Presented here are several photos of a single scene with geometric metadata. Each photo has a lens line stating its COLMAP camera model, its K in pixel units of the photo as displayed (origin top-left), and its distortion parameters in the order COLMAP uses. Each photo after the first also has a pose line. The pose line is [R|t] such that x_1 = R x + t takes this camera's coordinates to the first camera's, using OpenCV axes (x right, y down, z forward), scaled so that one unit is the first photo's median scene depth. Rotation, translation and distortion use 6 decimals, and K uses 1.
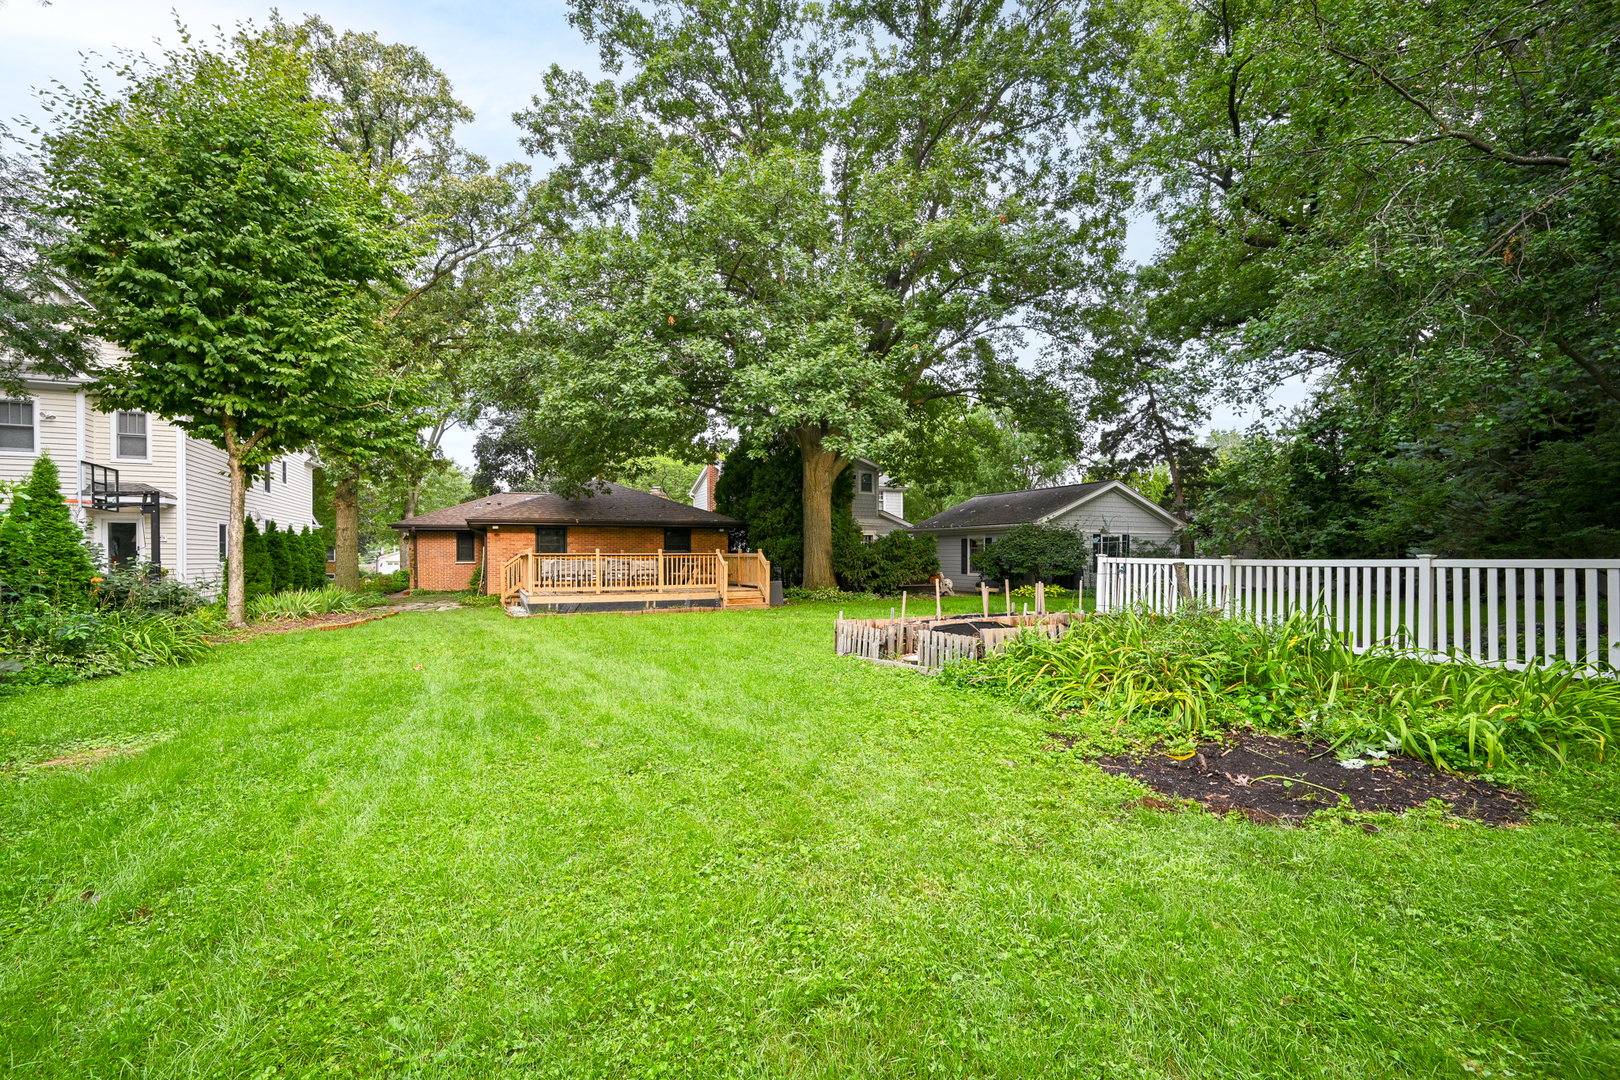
lens RADIAL K [[700.1, 0, 810.4], [0, 700.1, 551.8], [0, 0, 1]] dist [0.000827, 0.000048]
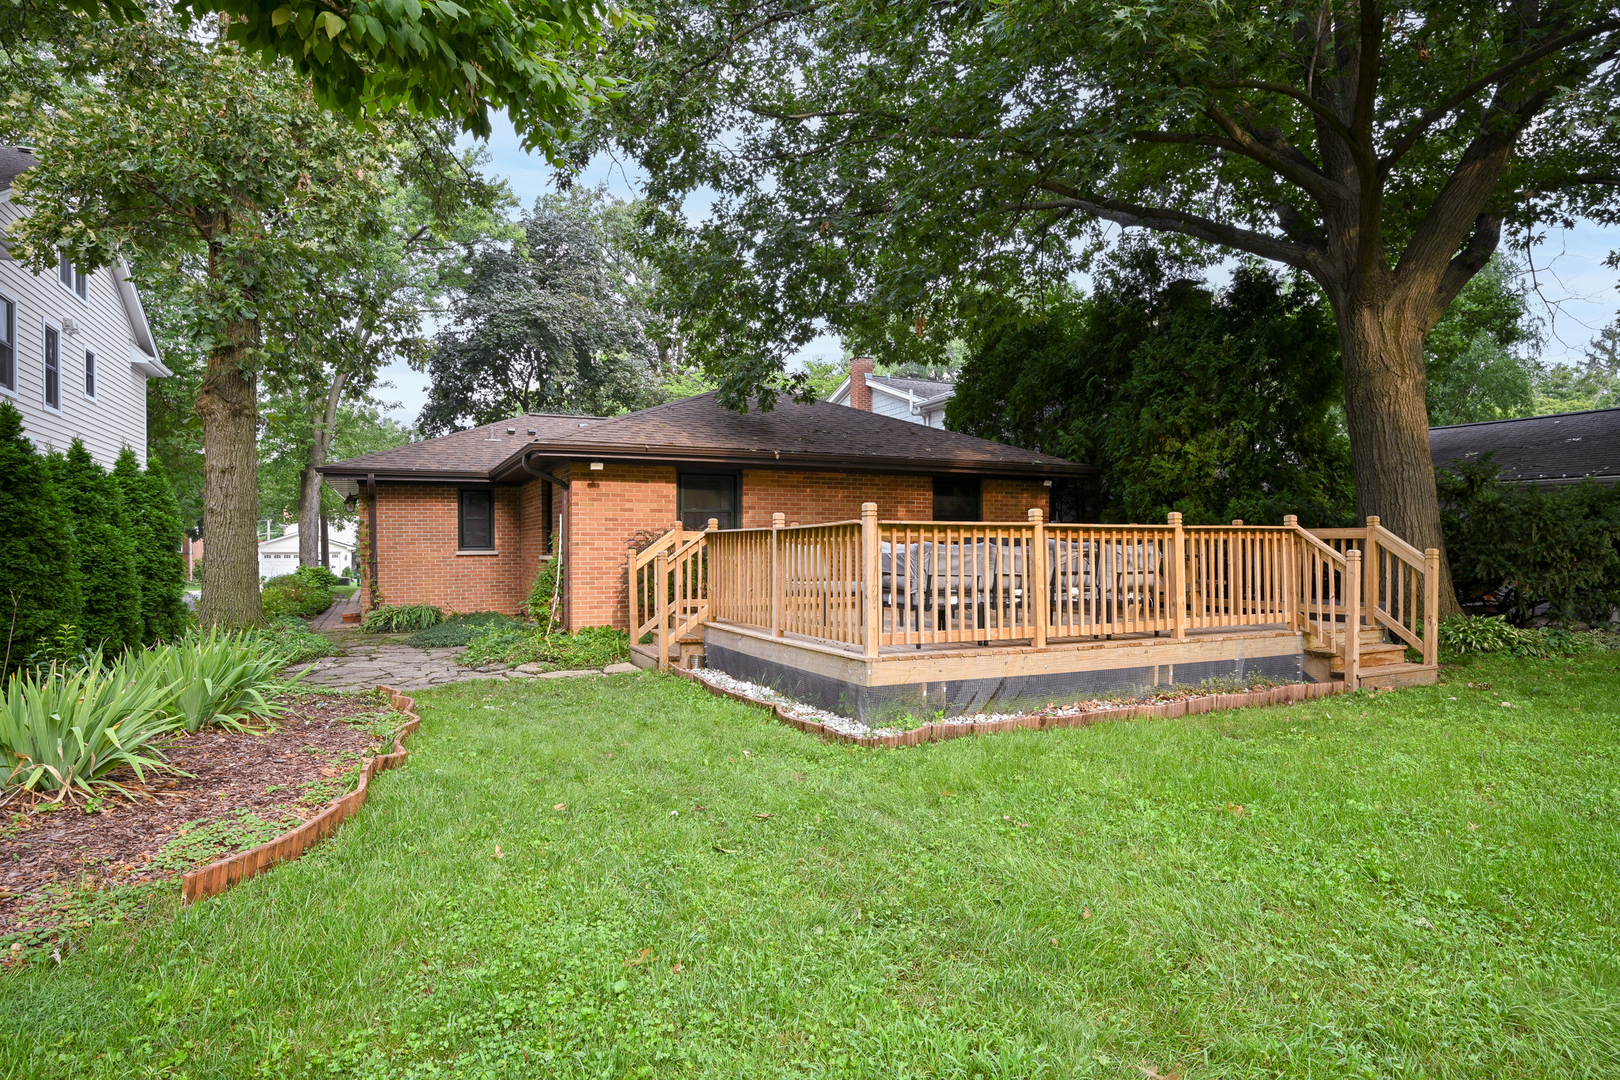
lens RADIAL K [[895.4, 0, 809.6], [0, 895.4, 536.6], [0, 0, 1]] dist [-0.003231, -0.000379]
pose [[0.999794, -0.000324, 0.020275, -0.321899], [0.000392, 0.999994, -0.003319, 0.008041], [-0.020274, 0.003327, 0.999789, 0.453301]]
